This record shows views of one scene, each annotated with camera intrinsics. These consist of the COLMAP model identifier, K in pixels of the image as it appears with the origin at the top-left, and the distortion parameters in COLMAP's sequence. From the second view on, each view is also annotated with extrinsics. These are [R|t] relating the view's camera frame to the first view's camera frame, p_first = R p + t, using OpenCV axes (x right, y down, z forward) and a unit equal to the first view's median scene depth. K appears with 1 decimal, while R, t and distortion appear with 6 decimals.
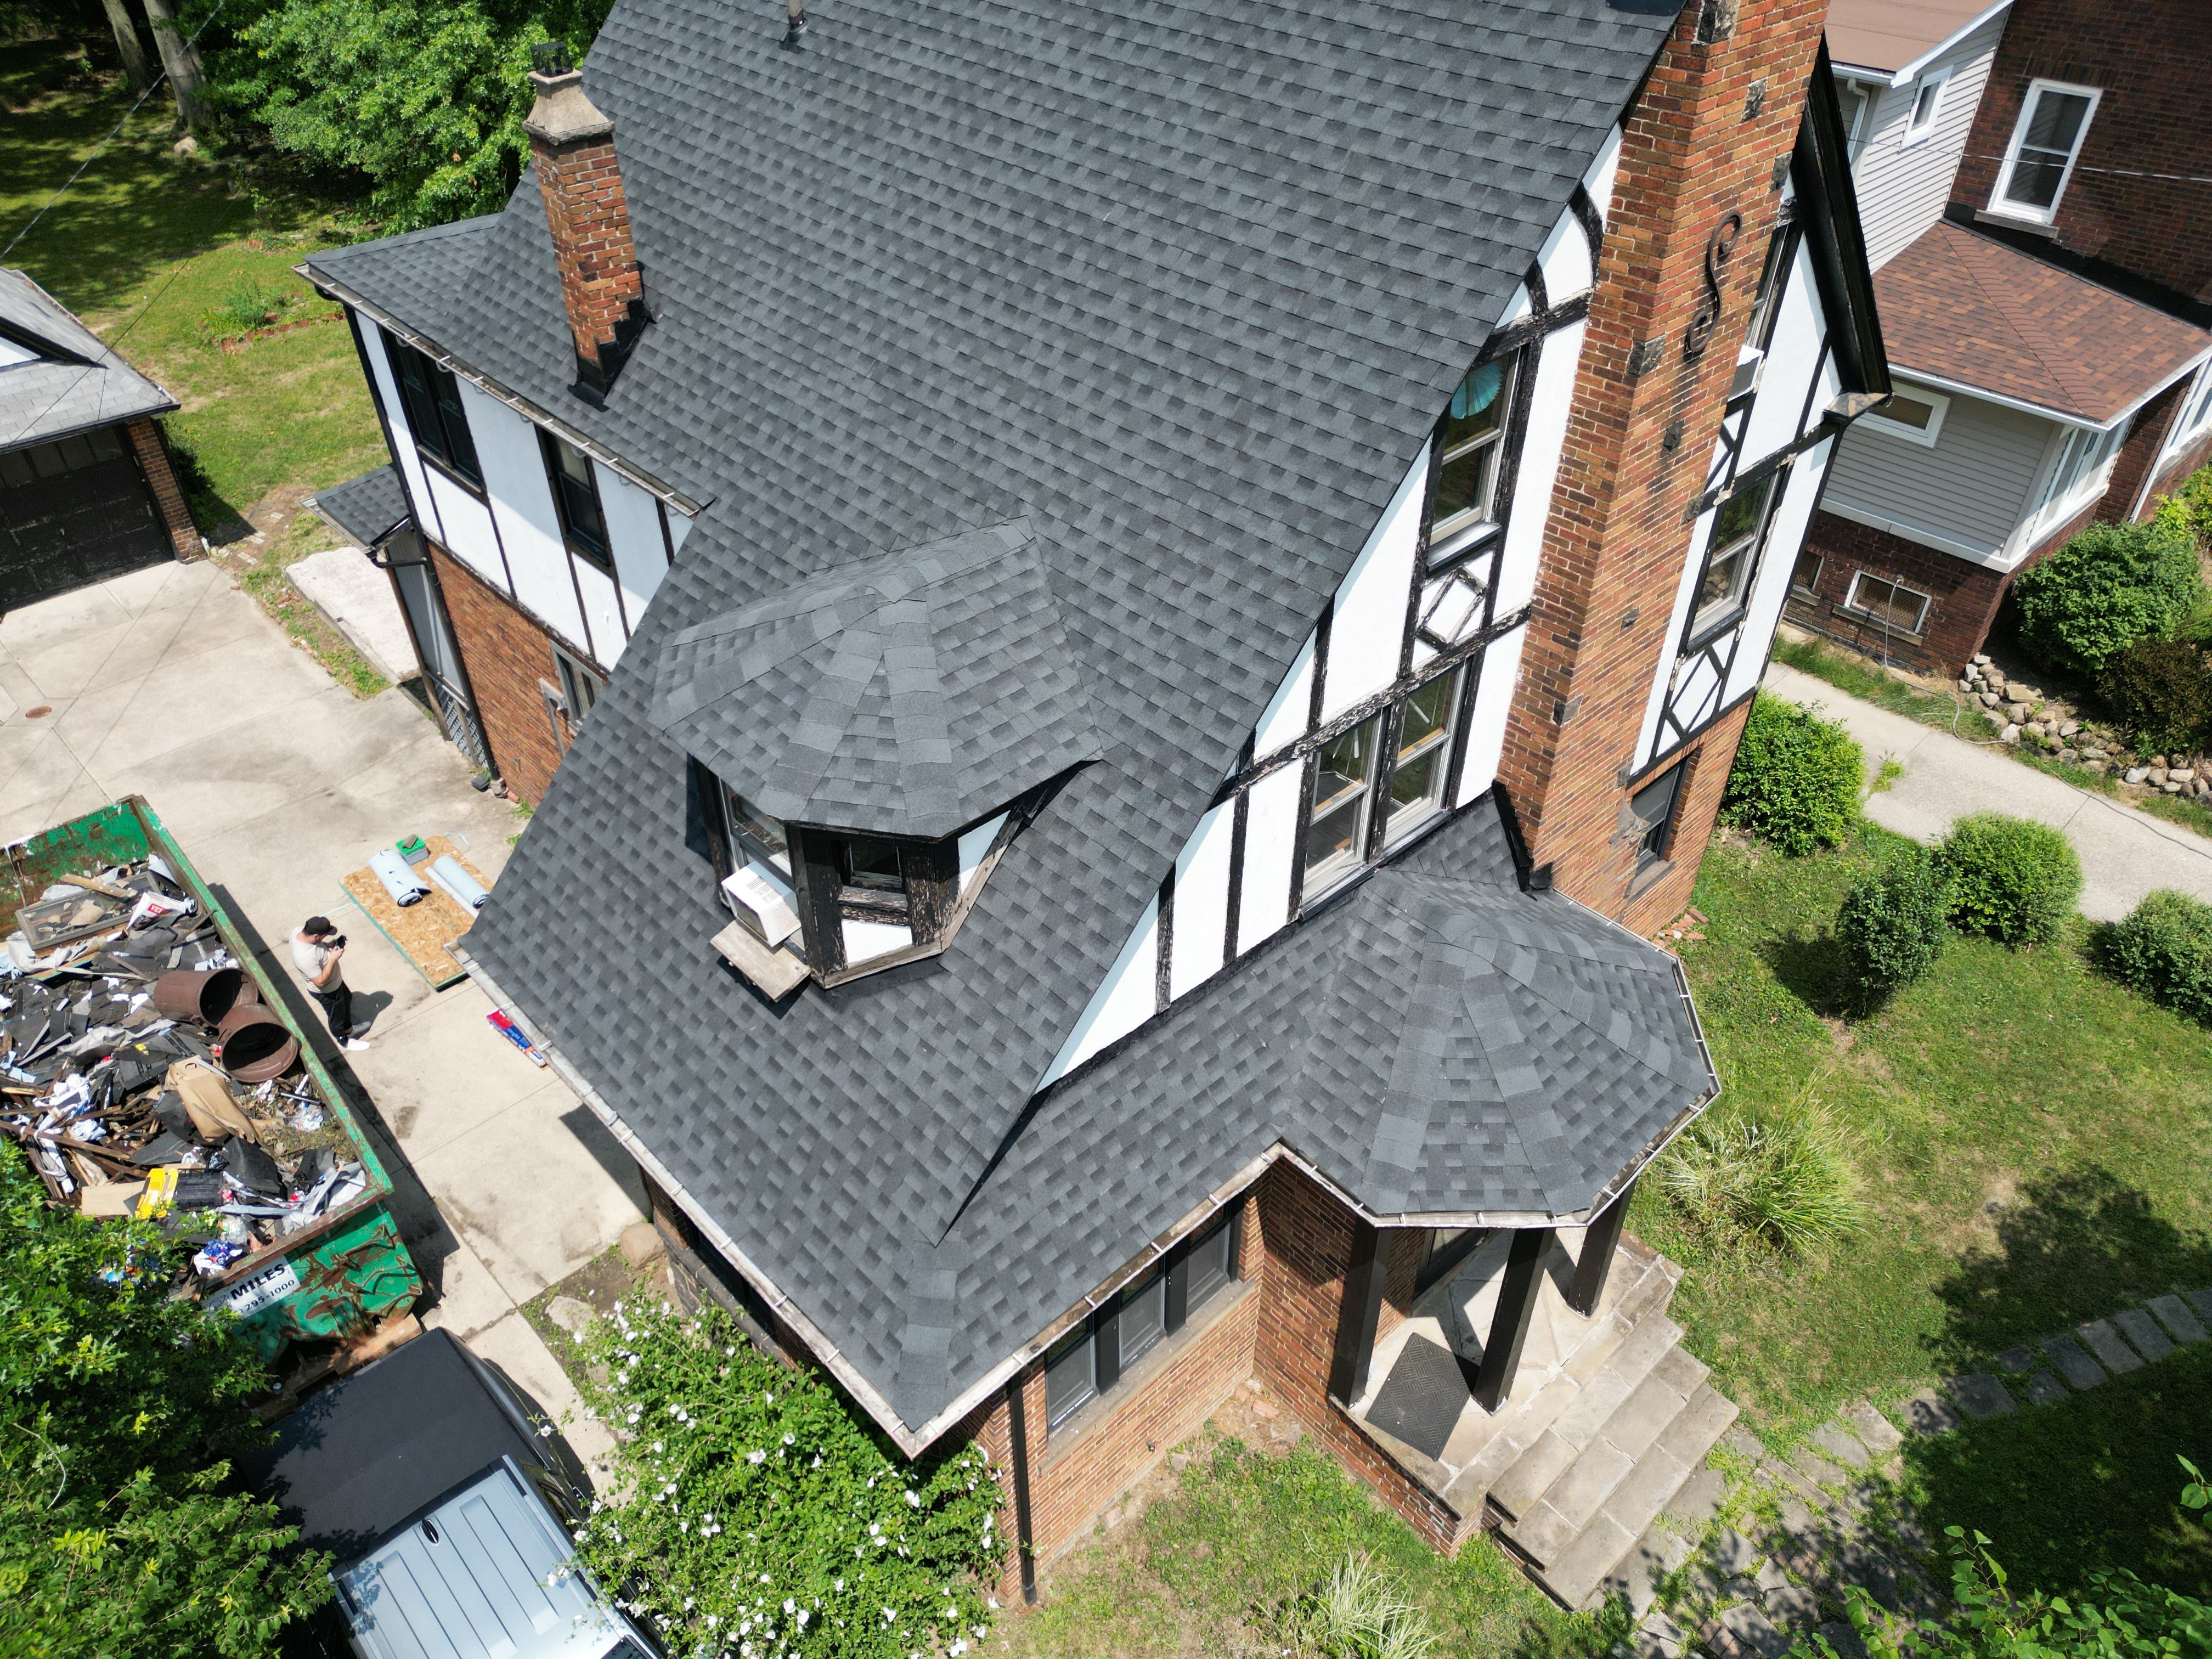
lens RADIAL K [[1541.7, 0, 1112.2], [0, 1541.7, 829.9], [0, 0, 1]] dist [0.077429, -0.076786]
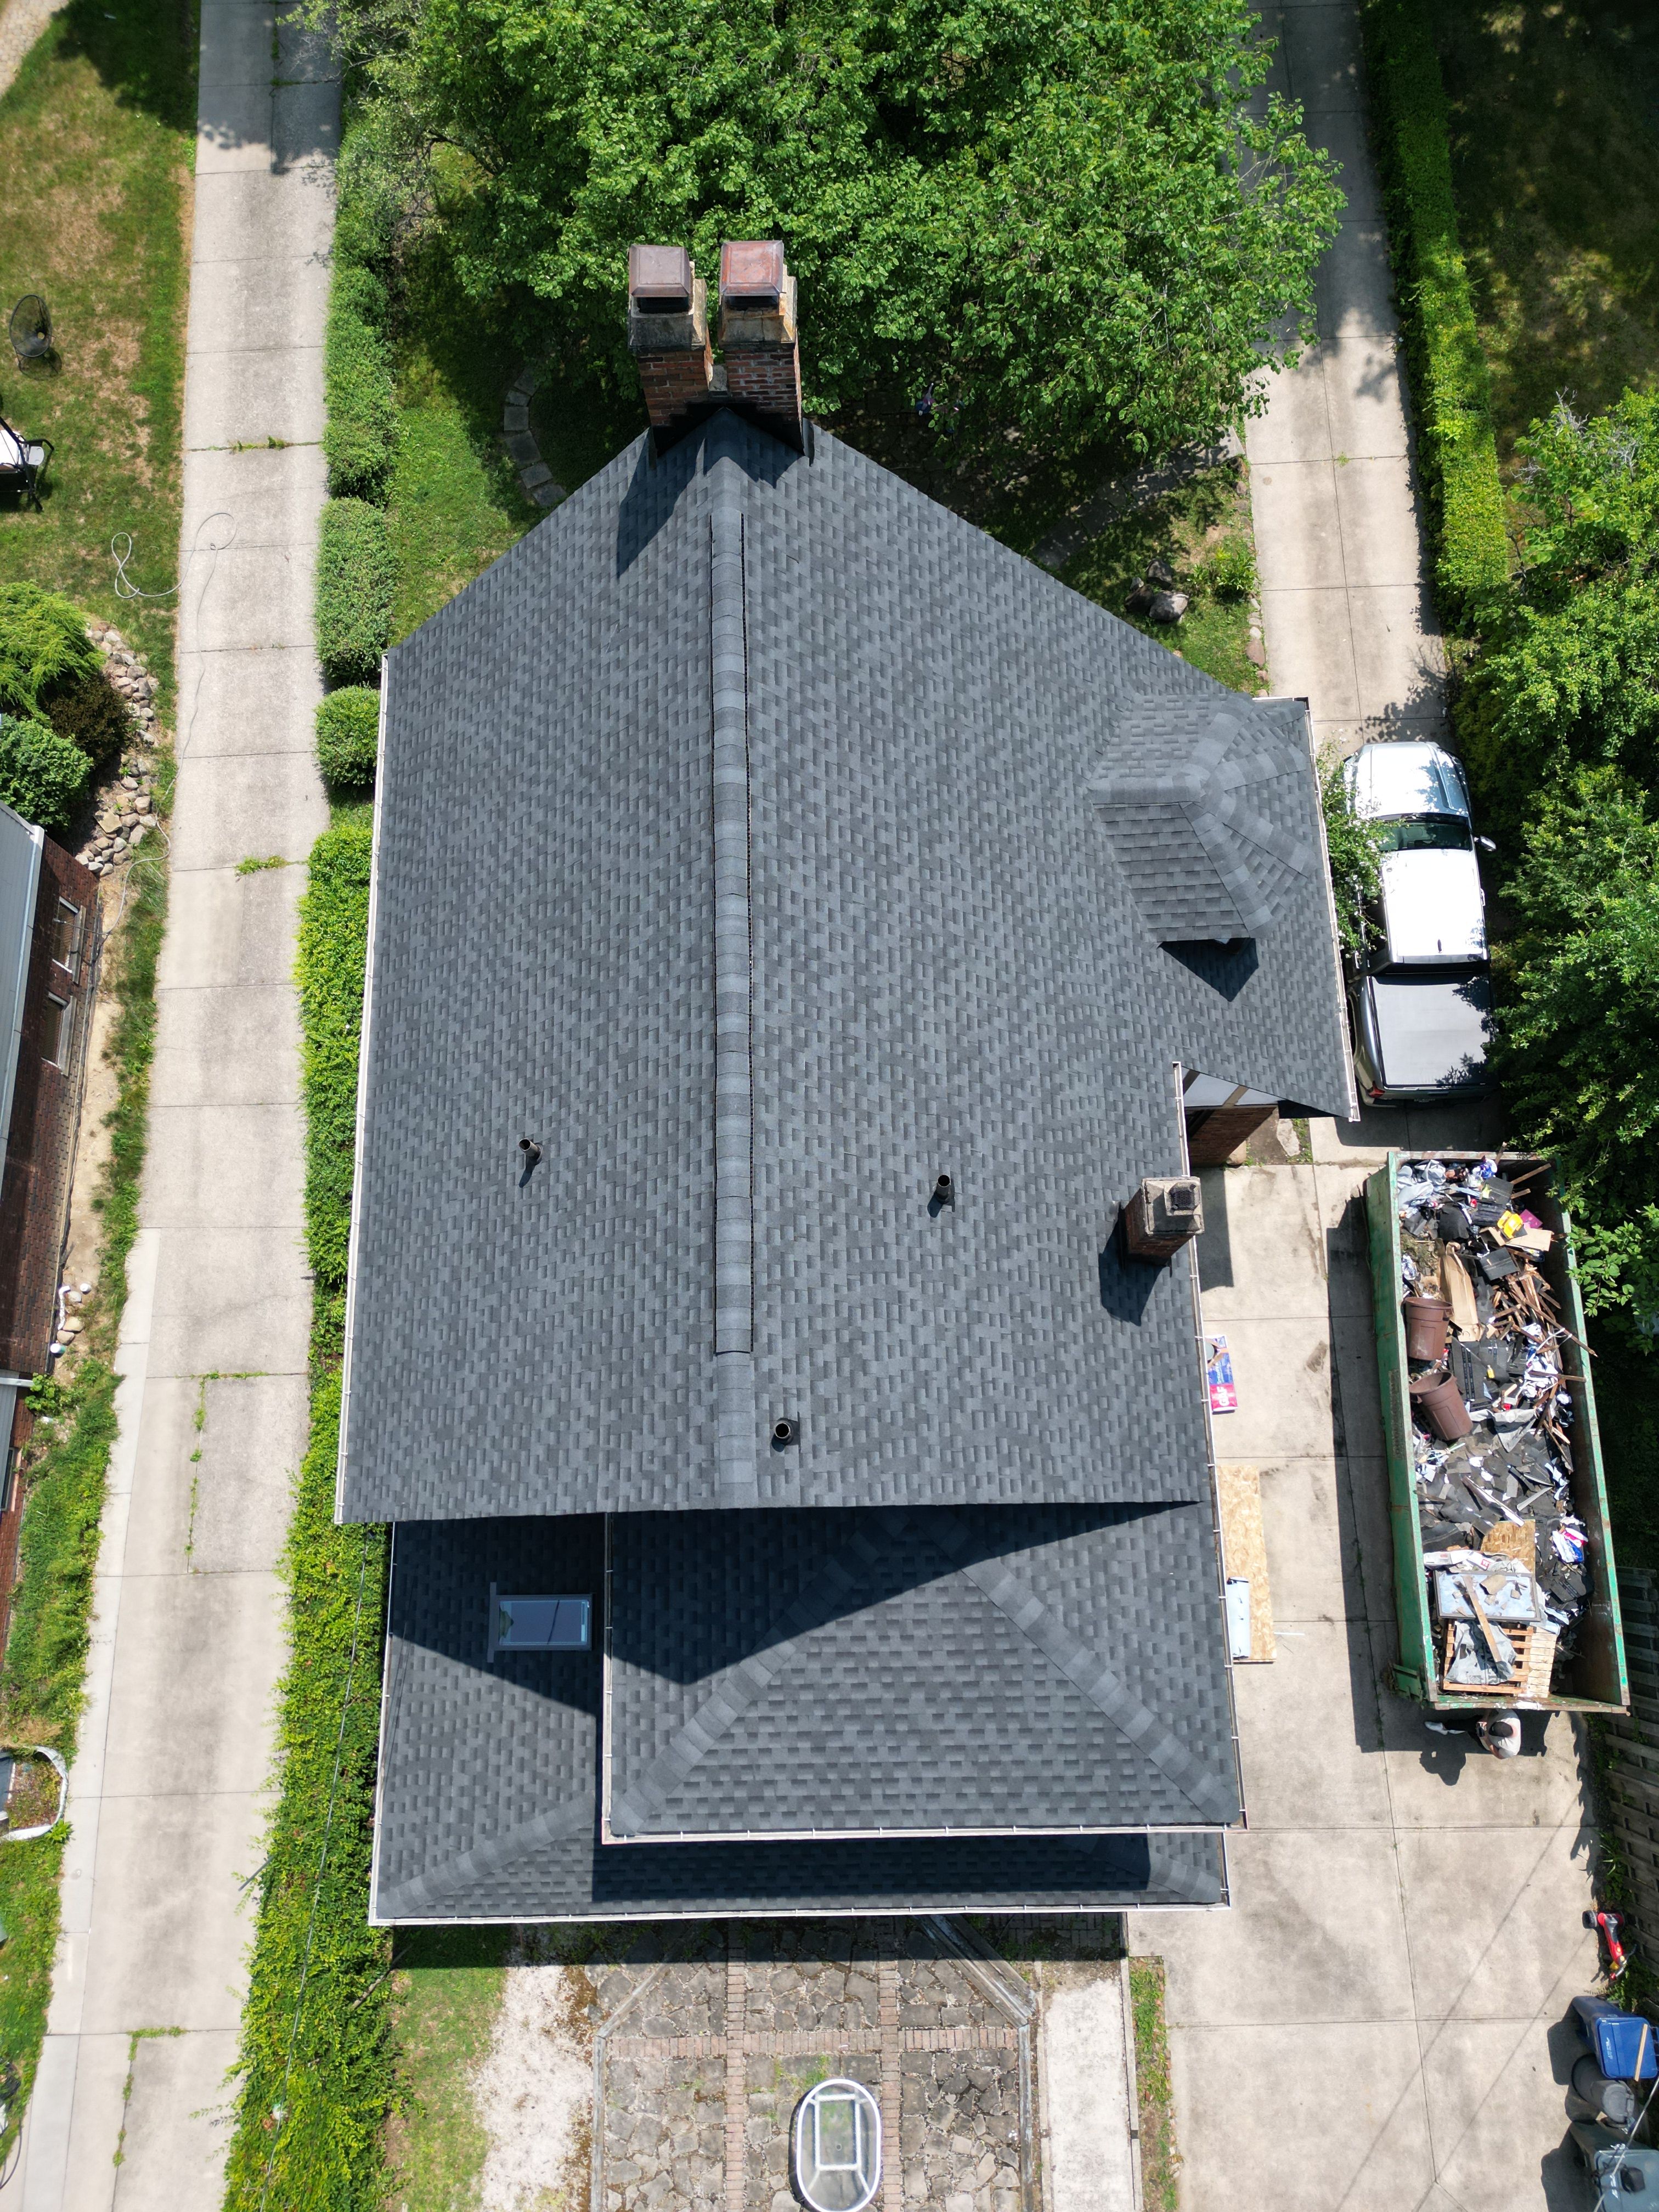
lens RADIAL K [[1541.7, 0, 829.8], [0, 1541.7, 1099.4], [0, 0, 1]] dist [0.077429, -0.076786]
pose [[-0.735488, -0.649627, 0.192464, -0.191115], [0.432125, -0.230972, 0.871734, -0.935720], [-0.521848, 0.724318, 0.450597, 0.327843]]
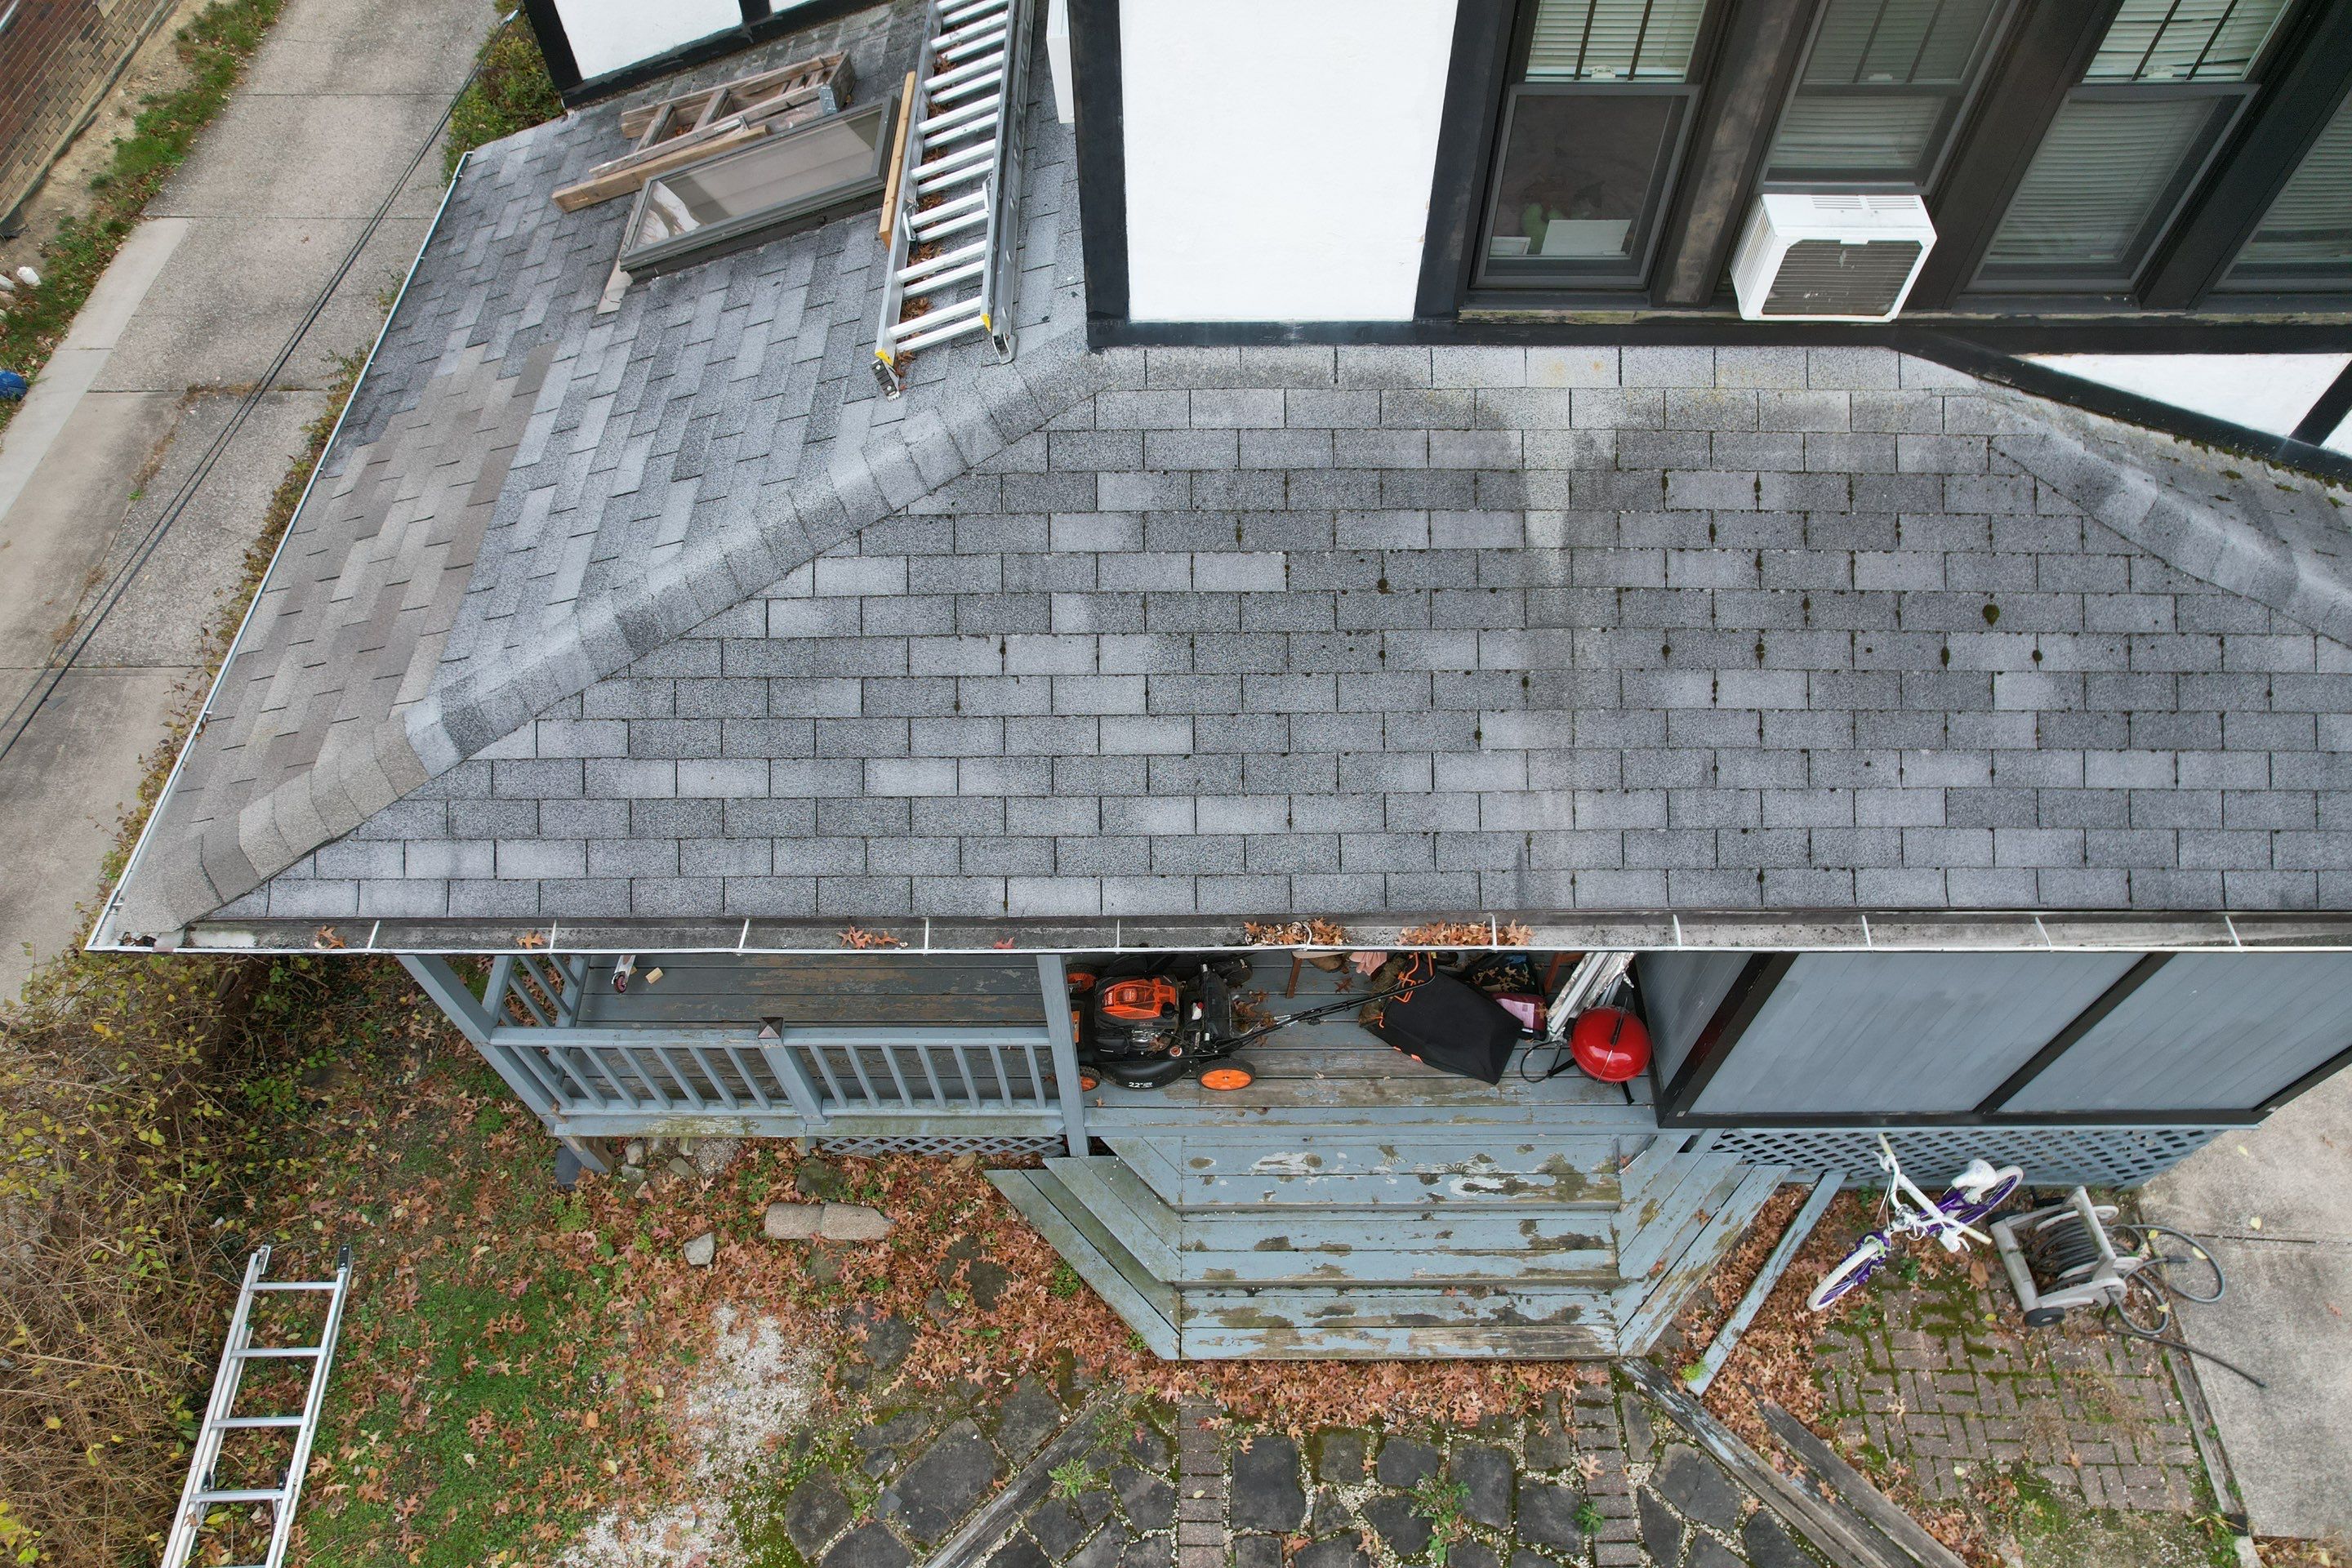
lens RADIAL K [[1508.8, 0, 1175.2], [0, 1508.8, 786.0], [0, 0, 1]] dist [-0.078570, 0.072190]
pose [[-0.720130, -0.573582, 0.390405, -0.347091], [0.423475, 0.082376, 0.902155, -0.543684], [-0.549620, 0.814995, 0.183576, 1.014166]]
